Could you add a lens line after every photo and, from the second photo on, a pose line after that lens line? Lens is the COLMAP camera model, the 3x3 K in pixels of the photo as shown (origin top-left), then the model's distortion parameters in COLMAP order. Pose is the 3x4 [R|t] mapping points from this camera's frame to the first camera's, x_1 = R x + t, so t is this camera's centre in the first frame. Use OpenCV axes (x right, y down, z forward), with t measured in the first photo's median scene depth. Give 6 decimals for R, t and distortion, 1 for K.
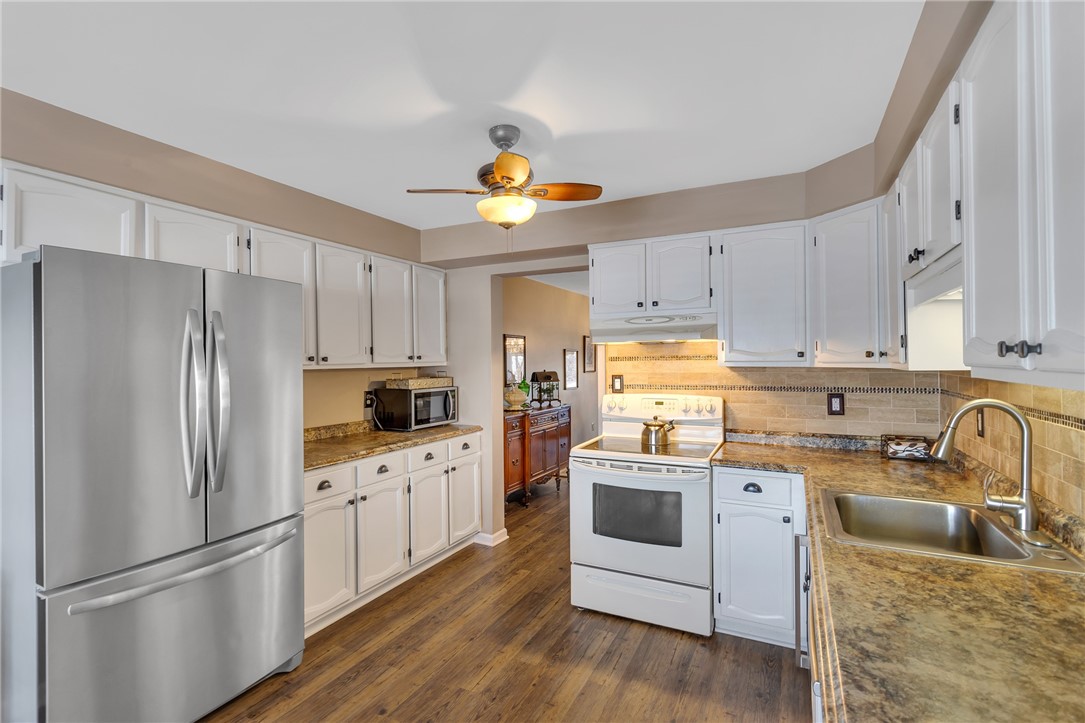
lens RADIAL K [[511.2, 0, 524.6], [0, 511.2, 358.0], [0, 0, 1]] dist [0.005131, 0.000115]
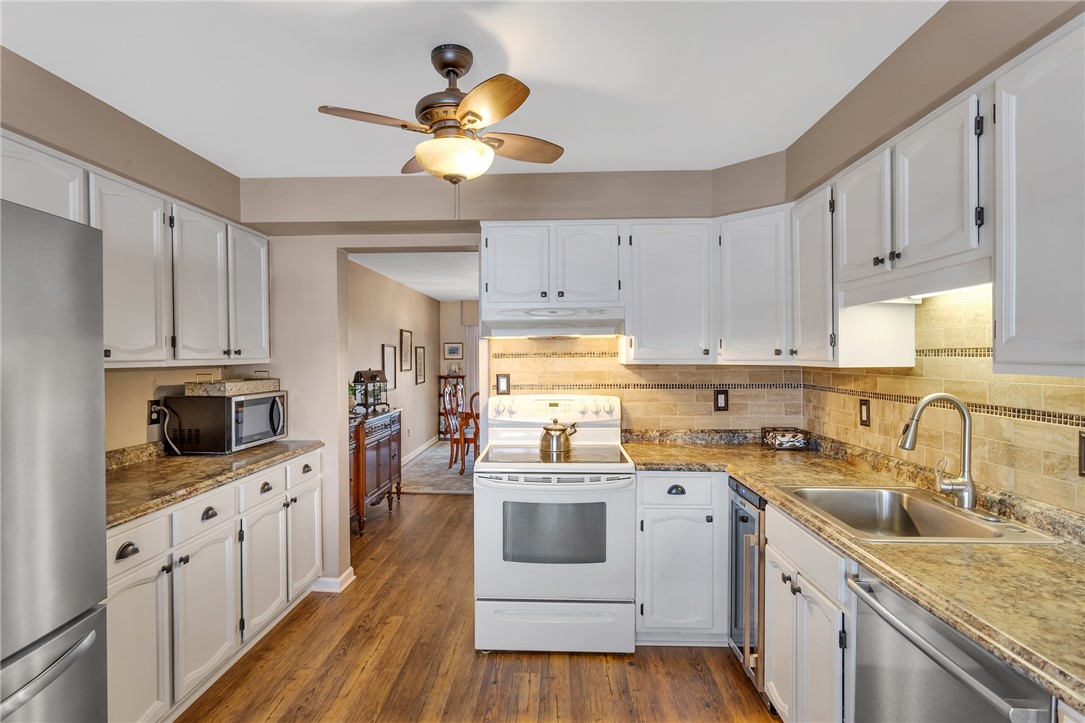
lens RADIAL K [[546.9, 0, 538.4], [0, 546.9, 358.6], [0, 0, 1]] dist [-0.003872, 0.001704]
pose [[0.907444, 0.003450, 0.420159, -0.196315], [-0.005718, 0.999975, 0.004137, 0.003131], [-0.420134, -0.006157, 0.907441, 0.154215]]
